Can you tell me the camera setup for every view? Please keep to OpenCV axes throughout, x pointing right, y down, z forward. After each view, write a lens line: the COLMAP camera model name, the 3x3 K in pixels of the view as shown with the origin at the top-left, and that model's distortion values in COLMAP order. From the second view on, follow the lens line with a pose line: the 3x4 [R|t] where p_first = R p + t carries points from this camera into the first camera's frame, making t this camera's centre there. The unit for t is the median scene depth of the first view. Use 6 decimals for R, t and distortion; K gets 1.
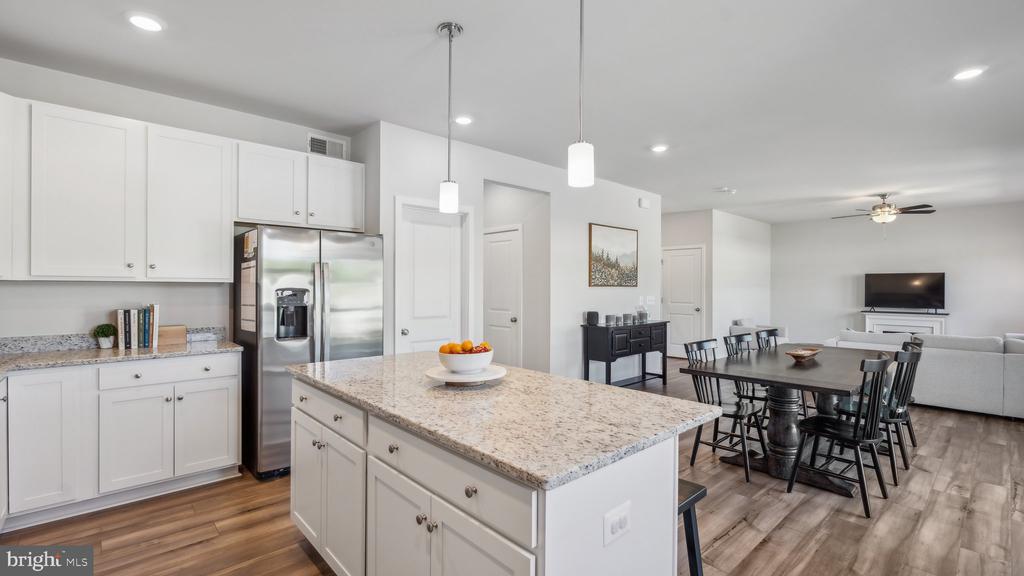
lens RADIAL K [[456.2, 0, 512.0], [0, 456.2, 288.0], [0, 0, 1]] dist [-0.001773, -0.000484]
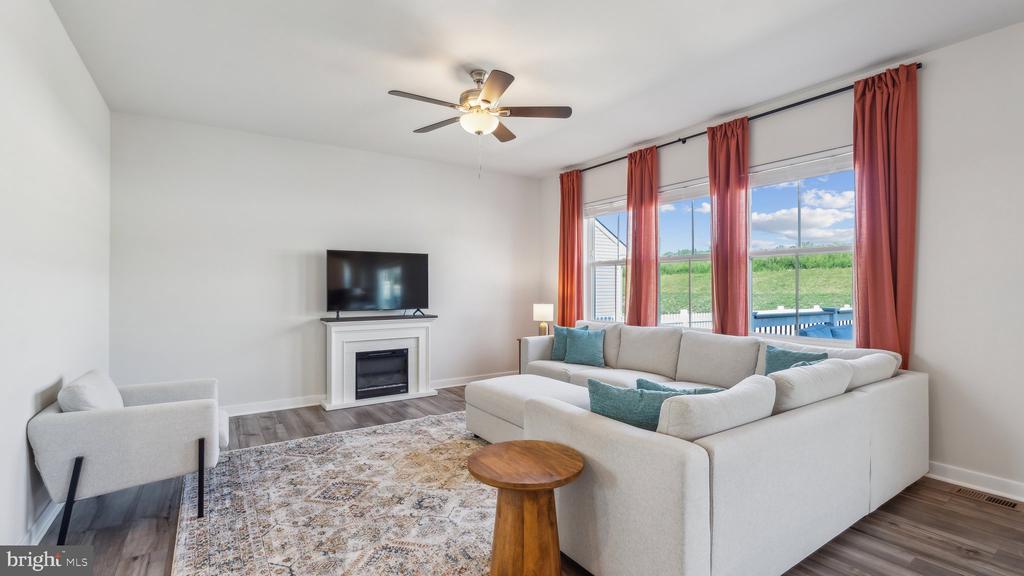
lens RADIAL K [[456.2, 0, 512.0], [0, 456.2, 288.0], [0, 0, 1]] dist [-0.001773, -0.000484]
pose [[0.149652, -0.003384, 0.988733, 0.278467], [0.003569, 0.999989, 0.002882, 0.013380], [-0.988732, 0.003098, 0.149662, 0.708495]]
